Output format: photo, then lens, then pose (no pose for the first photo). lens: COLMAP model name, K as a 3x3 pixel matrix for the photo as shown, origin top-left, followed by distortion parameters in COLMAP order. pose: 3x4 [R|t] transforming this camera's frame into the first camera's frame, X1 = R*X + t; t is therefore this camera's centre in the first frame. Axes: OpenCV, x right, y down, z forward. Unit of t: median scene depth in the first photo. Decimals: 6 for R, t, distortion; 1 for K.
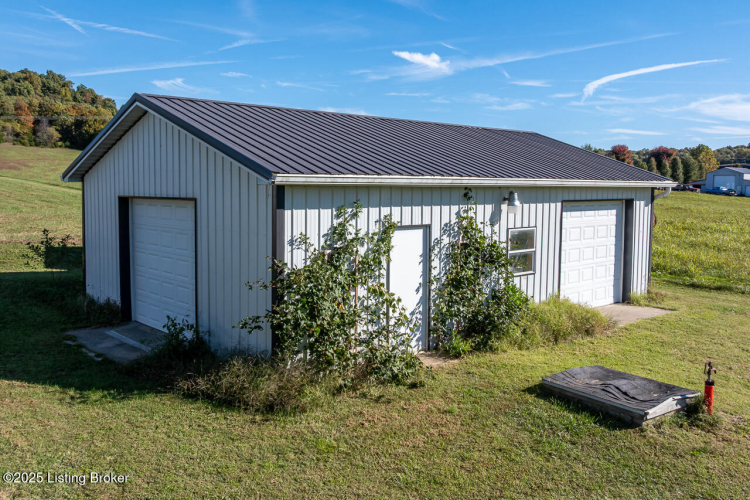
lens RADIAL K [[720.2, 0, 374.9], [0, 720.2, 251.7], [0, 0, 1]] dist [-0.042139, 0.000000]
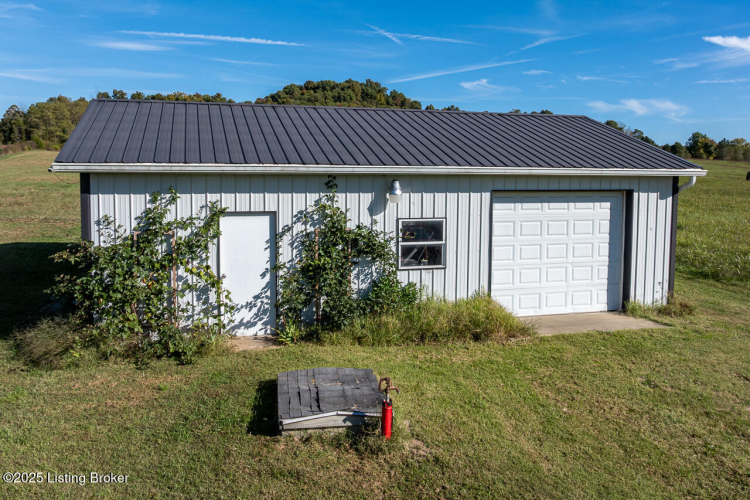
lens RADIAL K [[671.0, 0, 375.0], [0, 671.0, 245.3], [0, 0, 1]] dist [-0.012357, -0.025616]
pose [[0.887720, 0.046769, -0.458002, 0.538535], [-0.043163, 0.998900, 0.018343, -0.011465], [0.458356, 0.003485, 0.888762, 0.186975]]
